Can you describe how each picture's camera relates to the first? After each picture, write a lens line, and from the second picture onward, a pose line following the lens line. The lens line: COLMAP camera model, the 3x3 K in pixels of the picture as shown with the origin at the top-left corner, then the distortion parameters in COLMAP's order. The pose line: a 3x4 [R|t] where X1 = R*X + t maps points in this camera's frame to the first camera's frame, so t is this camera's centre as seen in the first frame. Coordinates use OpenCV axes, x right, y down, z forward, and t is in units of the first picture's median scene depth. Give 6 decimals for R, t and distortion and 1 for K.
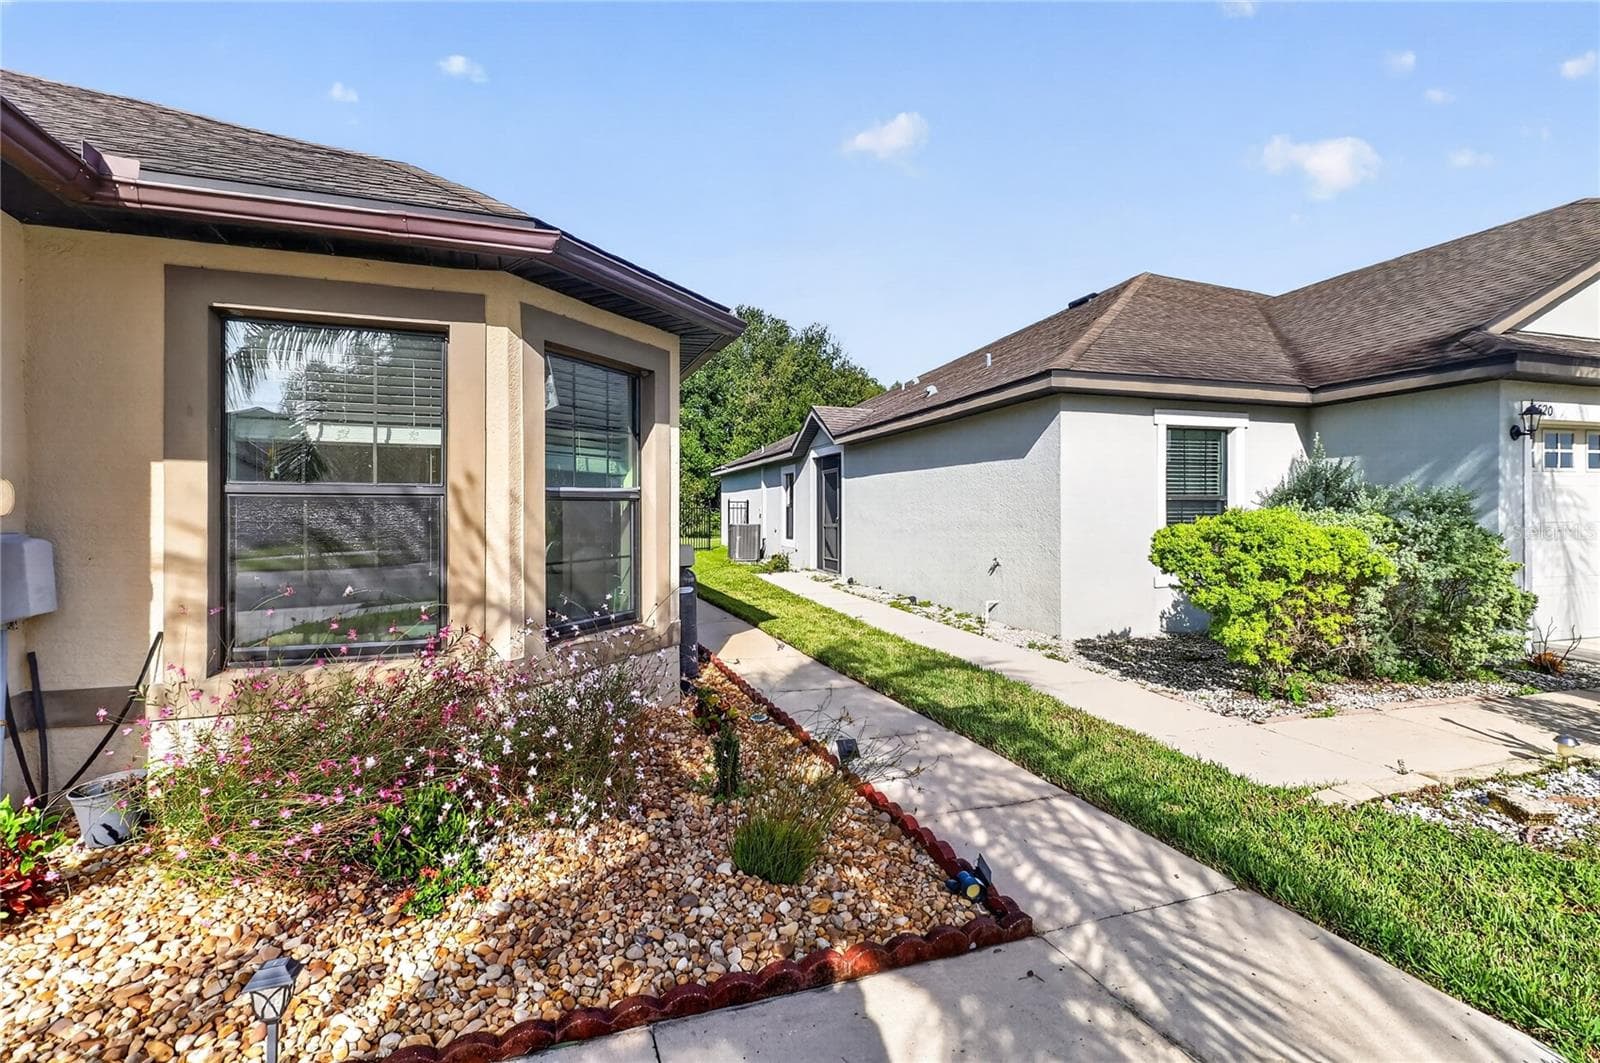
lens RADIAL K [[713.2, 0, 802.5], [0, 713.2, 516.3], [0, 0, 1]] dist [0.002635, 0.000286]
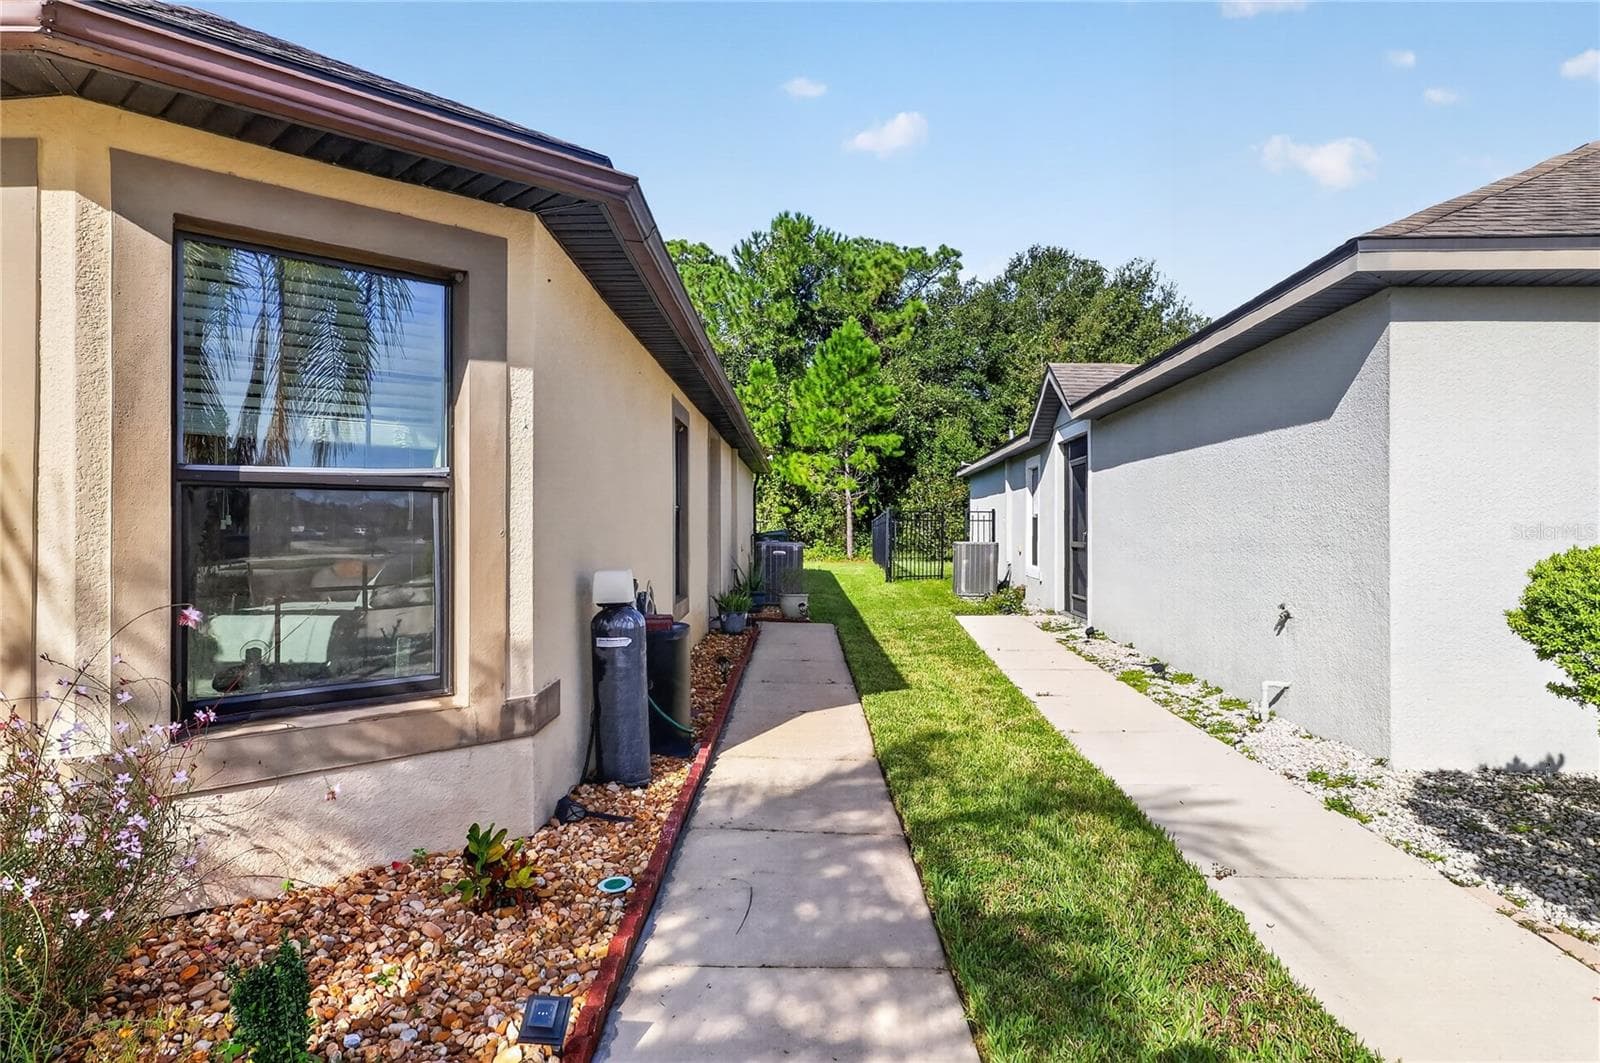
lens RADIAL K [[943.5, 0, 798.7], [0, 943.5, 521.7], [0, 0, 1]] dist [0.004334, 0.001369]
pose [[0.943985, -0.001087, -0.329986, 0.168160], [-0.002901, 0.999929, -0.011593, 0.005161], [0.329975, 0.011901, 0.943915, 0.199039]]
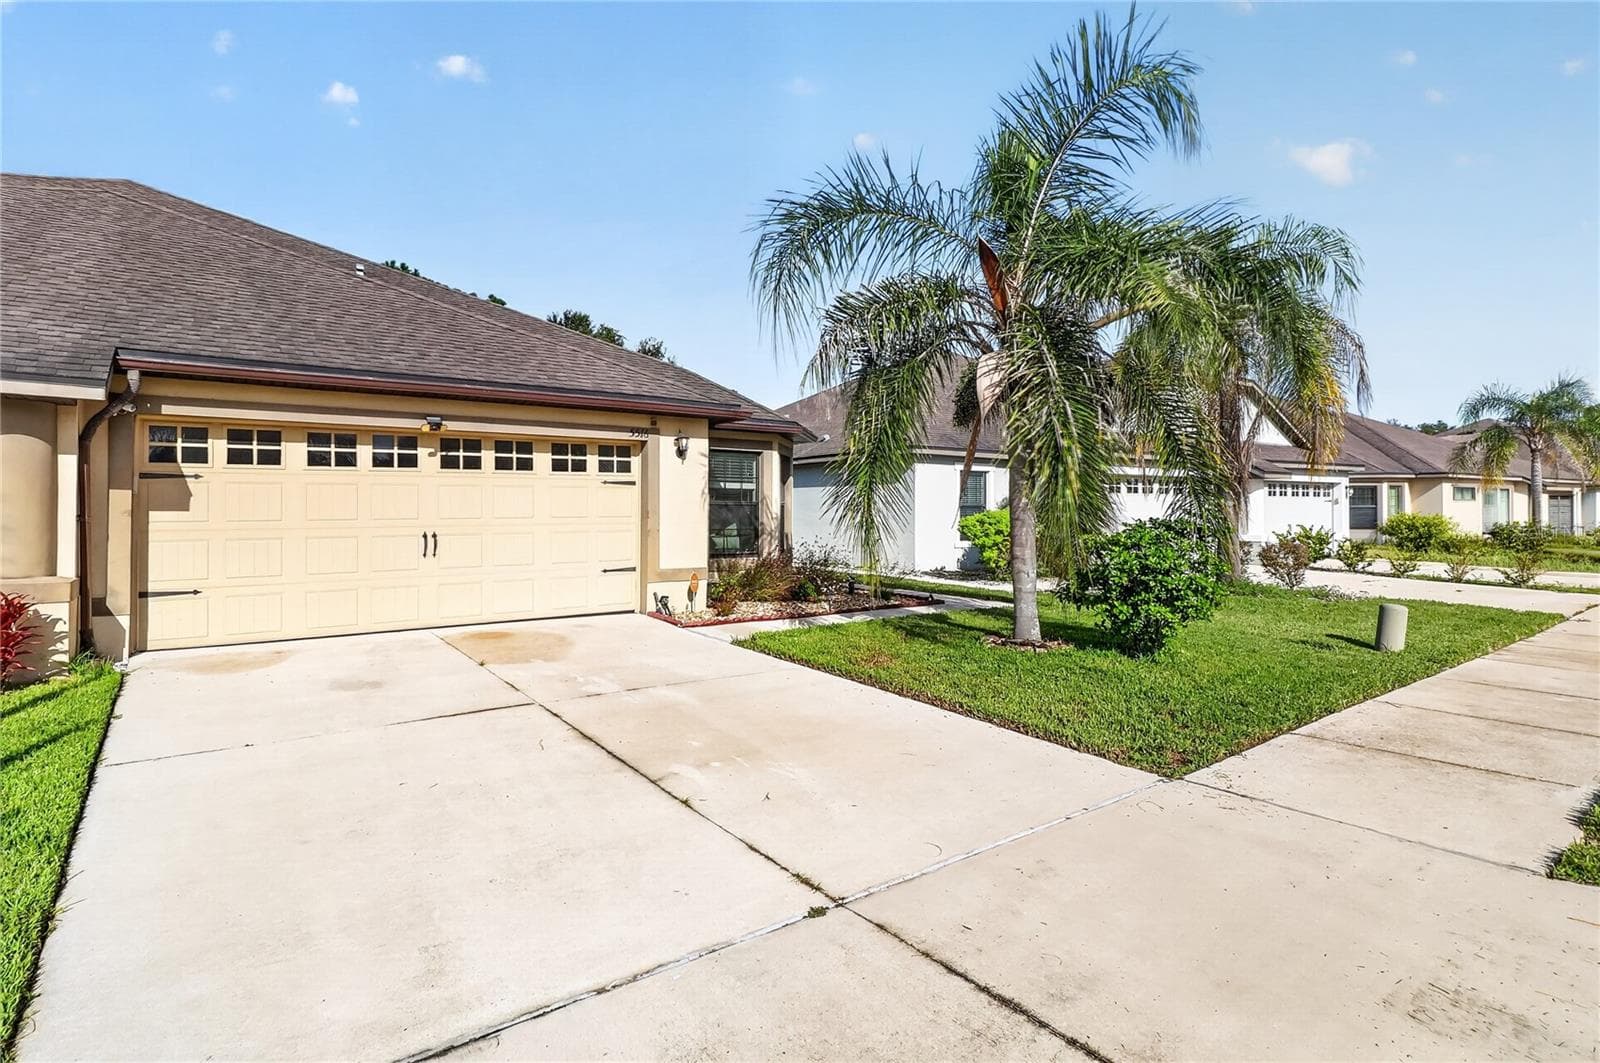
lens RADIAL K [[748.9, 0, 789.8], [0, 748.9, 510.9], [0, 0, 1]] dist [0.001945, 0.000408]
pose [[0.962608, 0.001855, 0.270891, -0.524212], [0.000955, 0.999947, -0.010241, 0.012120], [-0.270896, 0.010117, 0.962555, -0.907037]]
